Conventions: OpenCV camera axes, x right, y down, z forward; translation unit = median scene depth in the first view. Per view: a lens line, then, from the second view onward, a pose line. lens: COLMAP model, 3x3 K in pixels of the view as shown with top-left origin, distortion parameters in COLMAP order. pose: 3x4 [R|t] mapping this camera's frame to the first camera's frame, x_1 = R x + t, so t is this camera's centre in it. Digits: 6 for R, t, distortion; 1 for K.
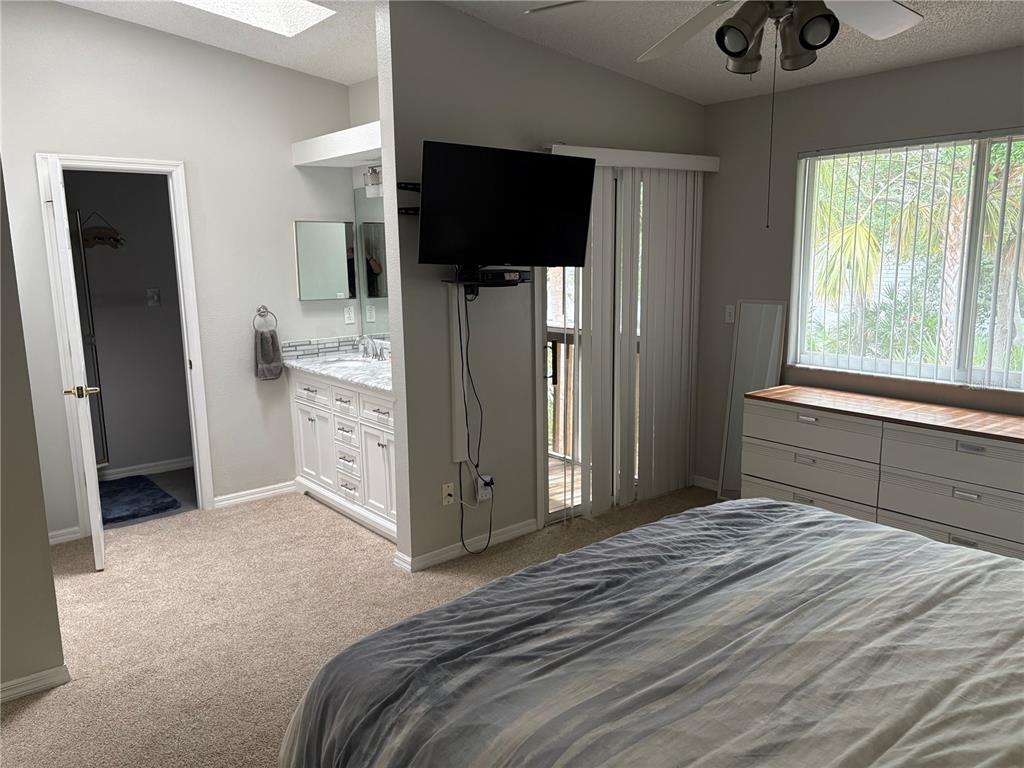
lens RADIAL K [[775.6, 0, 509.1], [0, 775.6, 383.6], [0, 0, 1]] dist [0.013118, -0.011788]
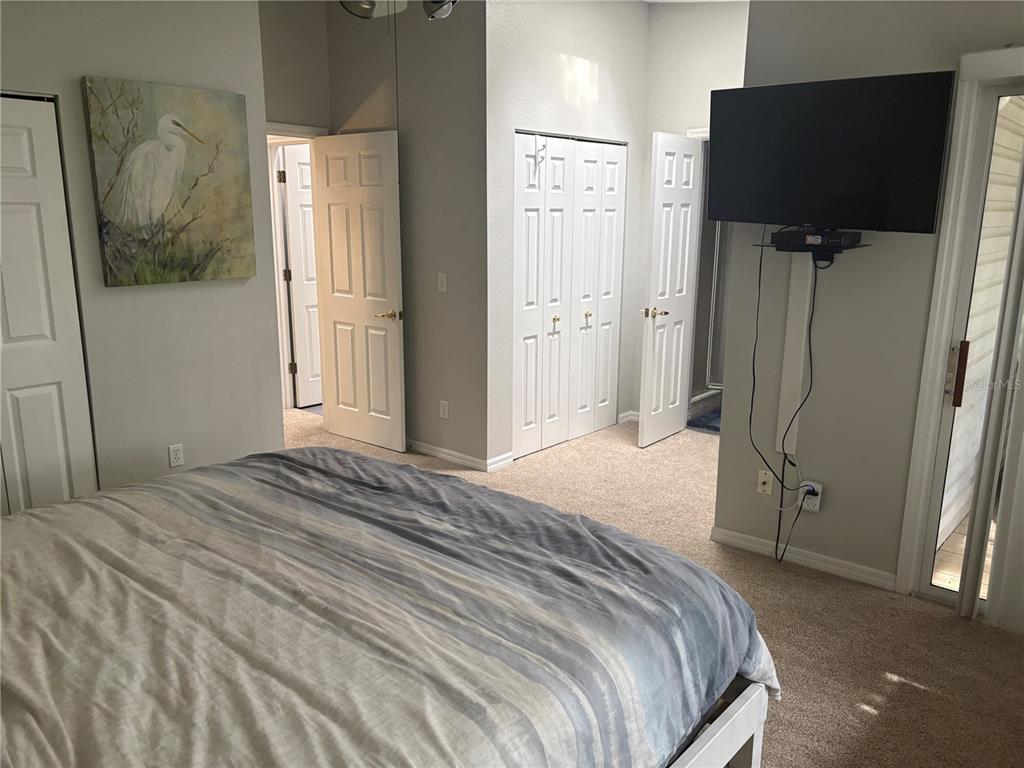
lens RADIAL K [[775.6, 0, 509.1], [0, 775.6, 383.6], [0, 0, 1]] dist [0.013118, -0.011788]
pose [[0.181534, 0.227570, -0.956691, 1.113264], [-0.177345, 0.964480, 0.195771, -0.143377], [0.967261, 0.134125, 0.215444, 0.801259]]
